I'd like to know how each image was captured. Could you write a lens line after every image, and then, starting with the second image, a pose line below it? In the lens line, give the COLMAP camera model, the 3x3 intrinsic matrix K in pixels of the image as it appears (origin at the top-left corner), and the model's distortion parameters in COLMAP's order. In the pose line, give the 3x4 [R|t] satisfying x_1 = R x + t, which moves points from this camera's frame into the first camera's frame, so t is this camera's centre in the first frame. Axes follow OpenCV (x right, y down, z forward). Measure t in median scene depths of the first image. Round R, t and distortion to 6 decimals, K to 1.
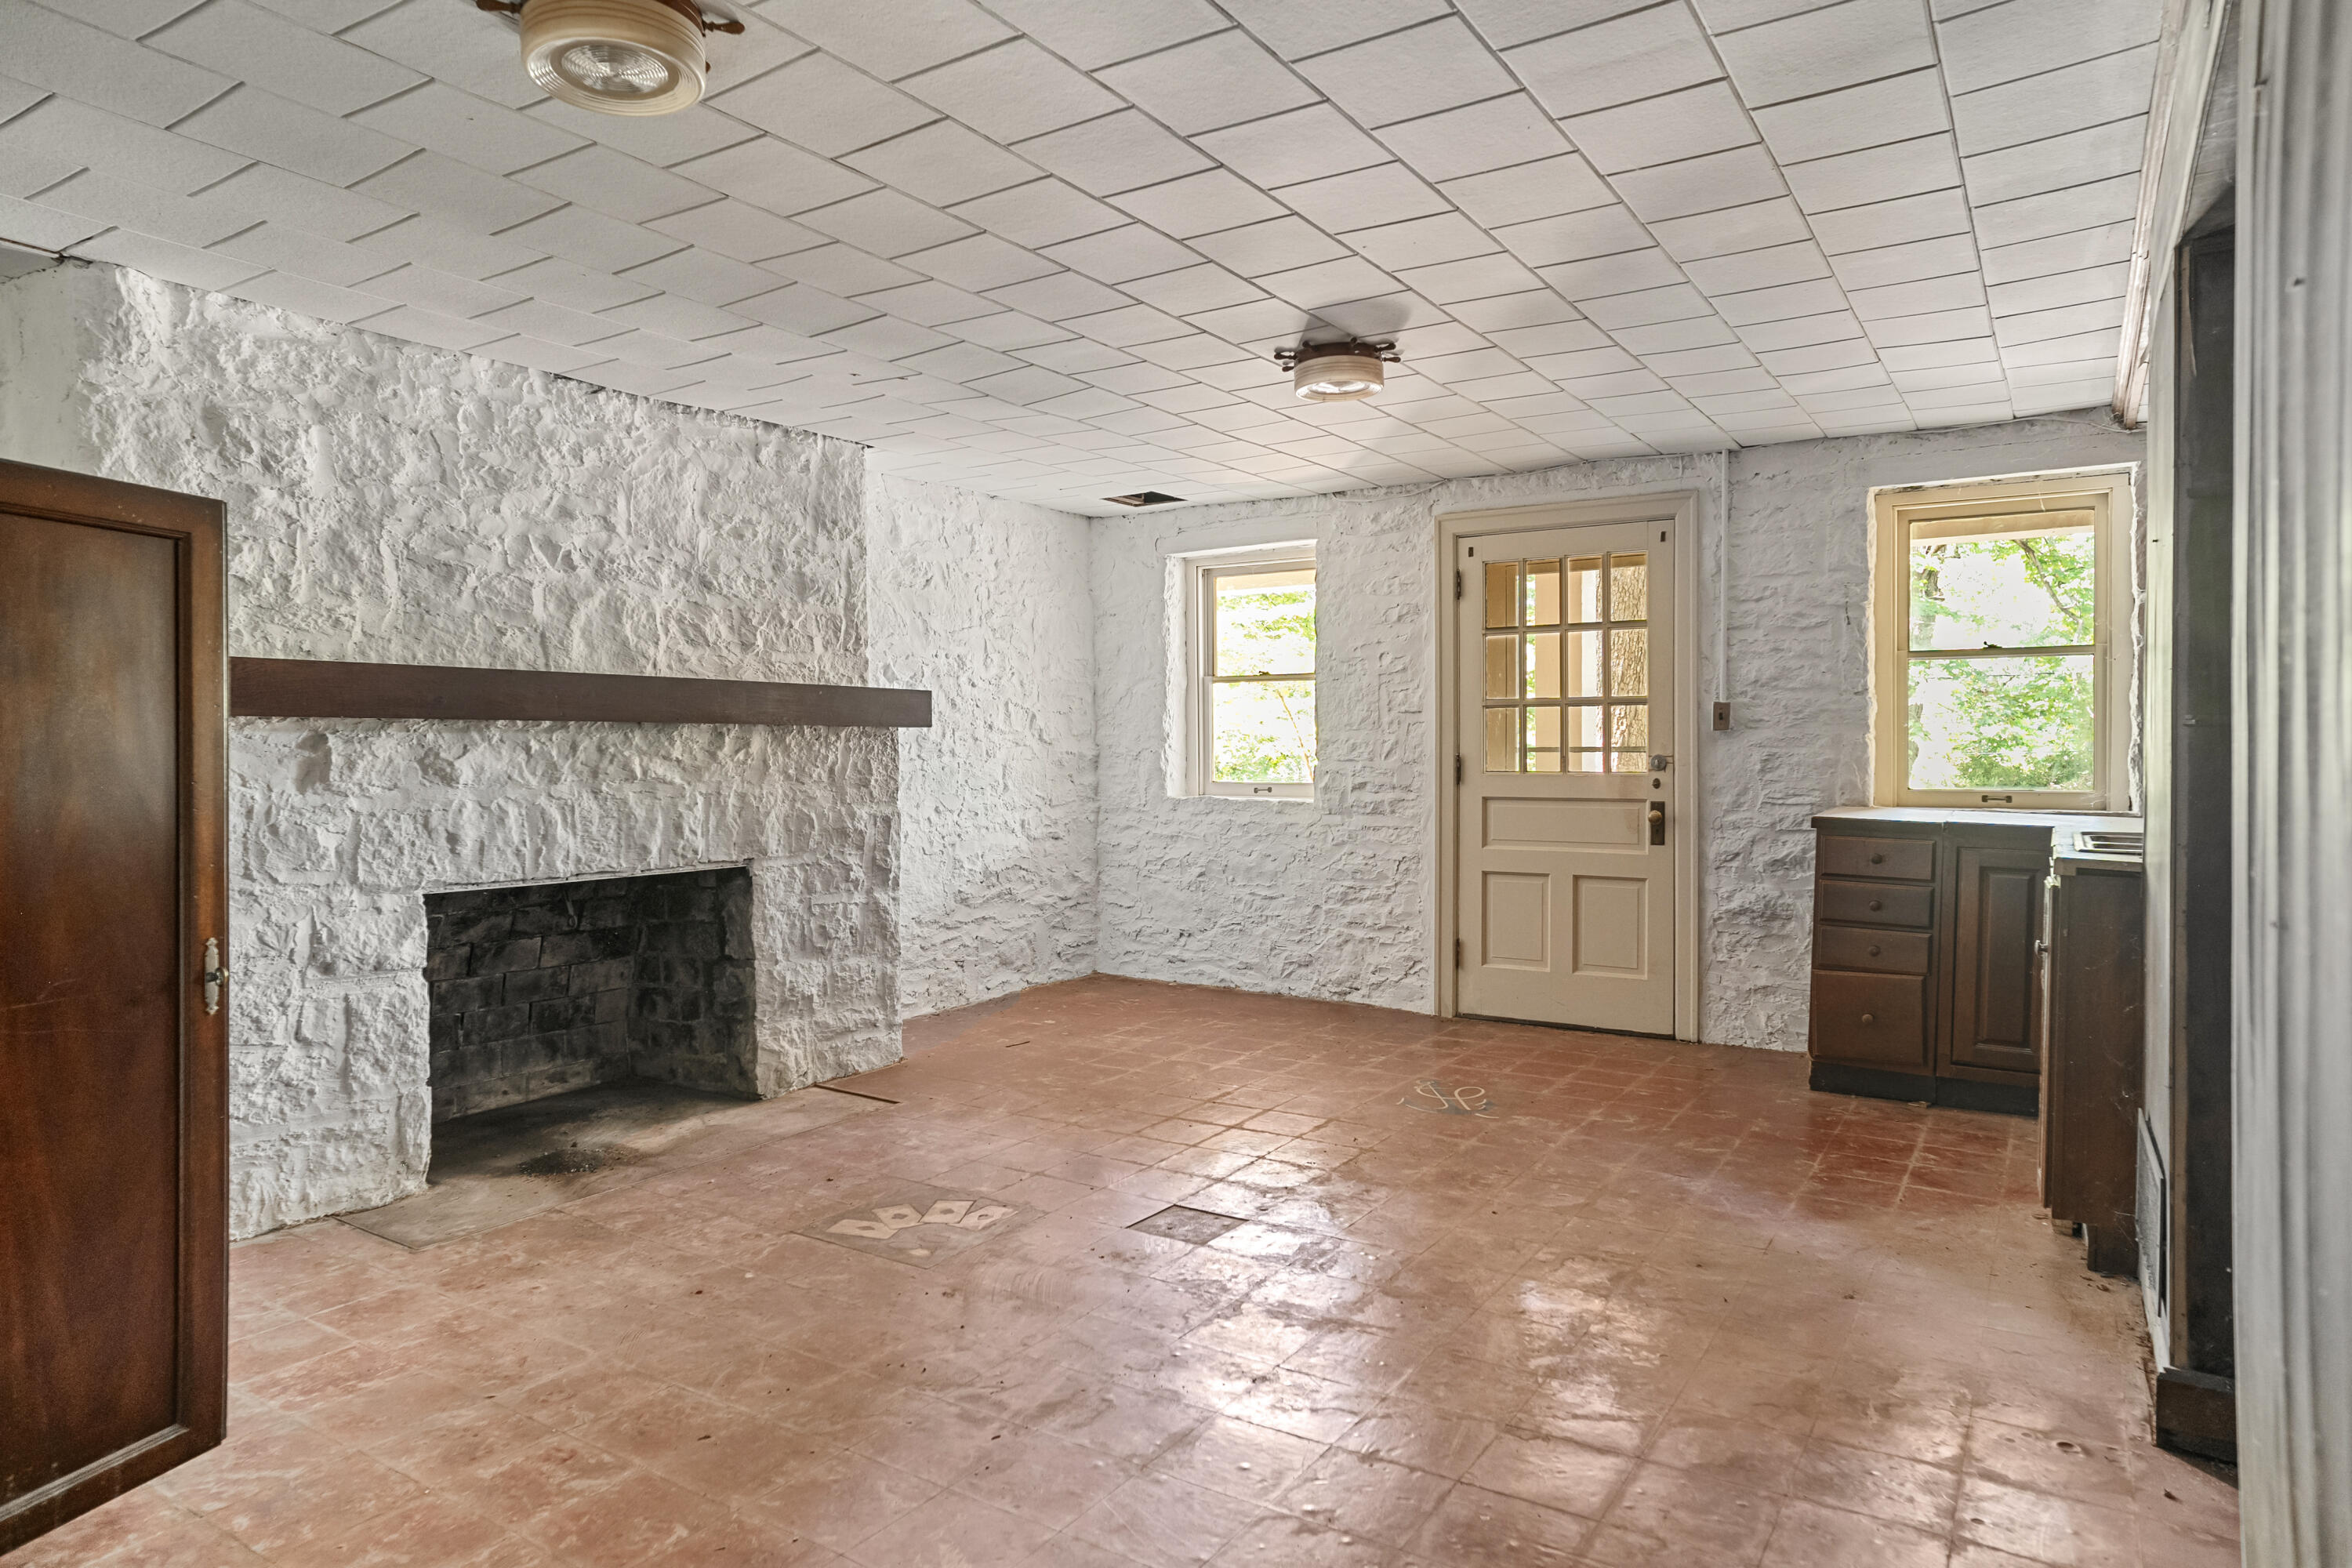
lens RADIAL K [[1388.7, 0, 1176.8], [0, 1388.7, 769.7], [0, 0, 1]] dist [-0.019033, 0.010048]
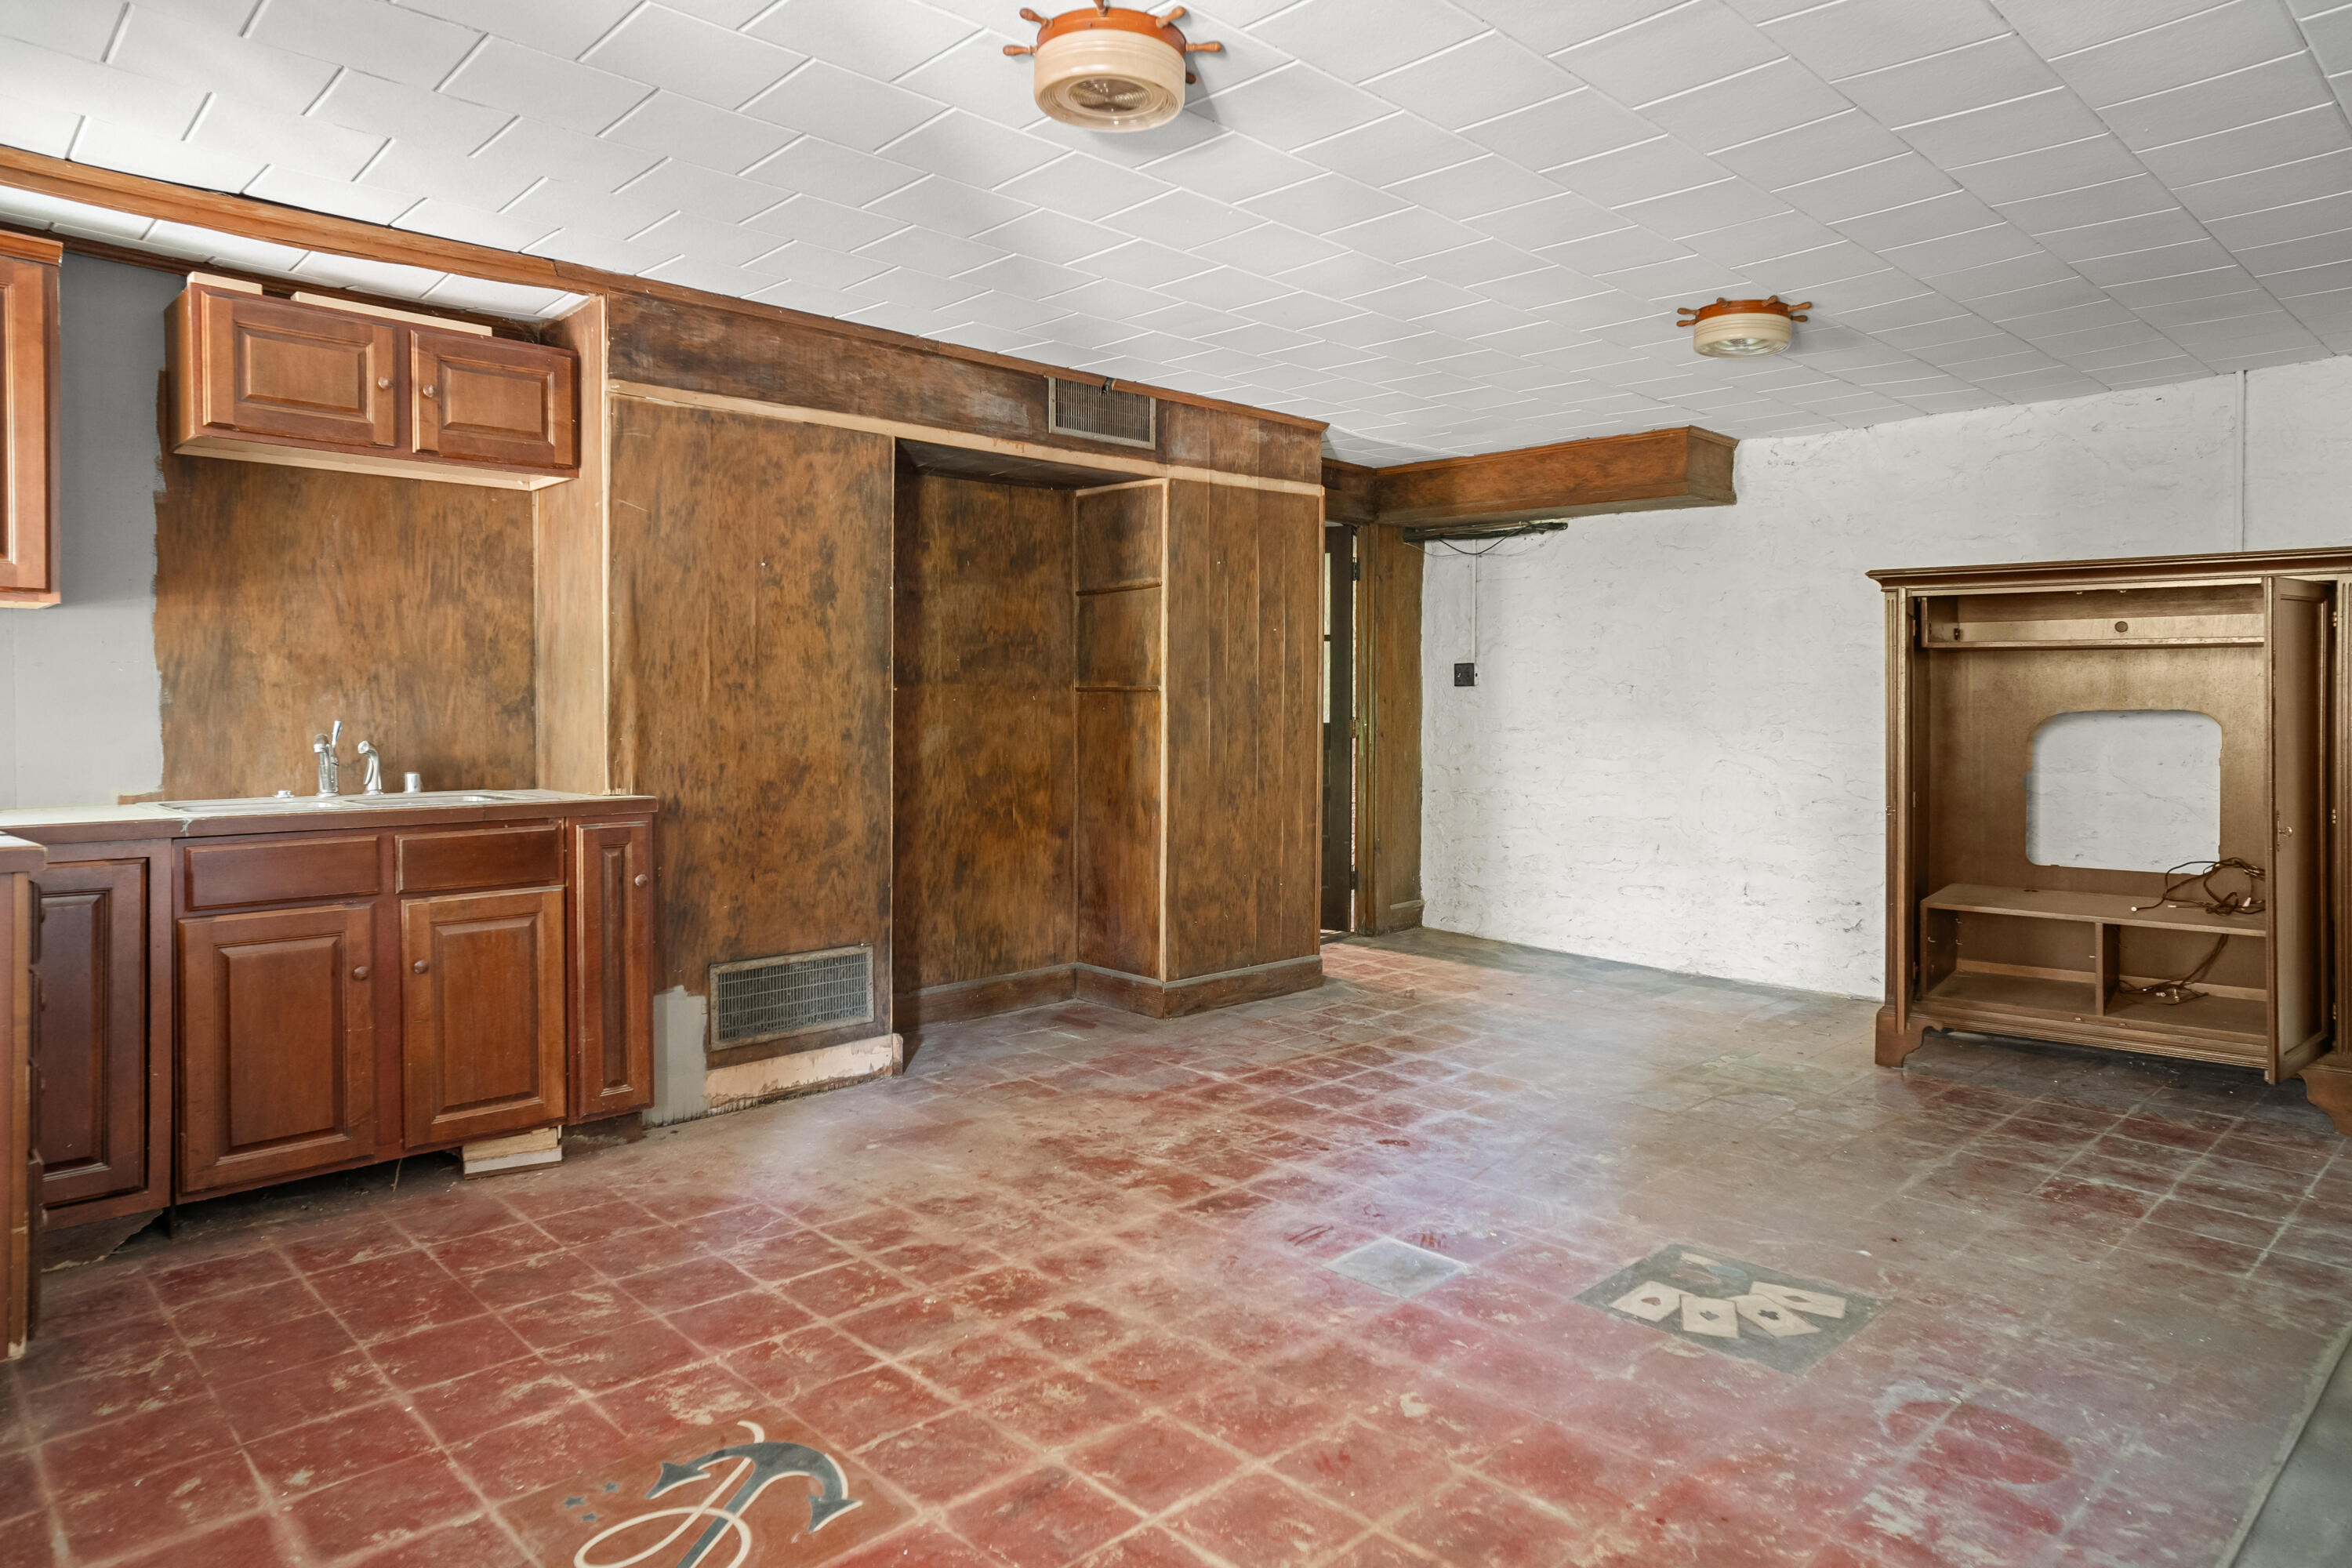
lens RADIAL K [[1388.7, 0, 1185.2], [0, 1388.7, 715.3], [0, 0, 1]] dist [-0.019033, 0.010048]
pose [[-0.974331, -0.002119, 0.225110, -0.056047], [0.002929, 0.999752, 0.022088, -0.027119], [-0.225101, 0.022180, -0.974083, 1.793778]]
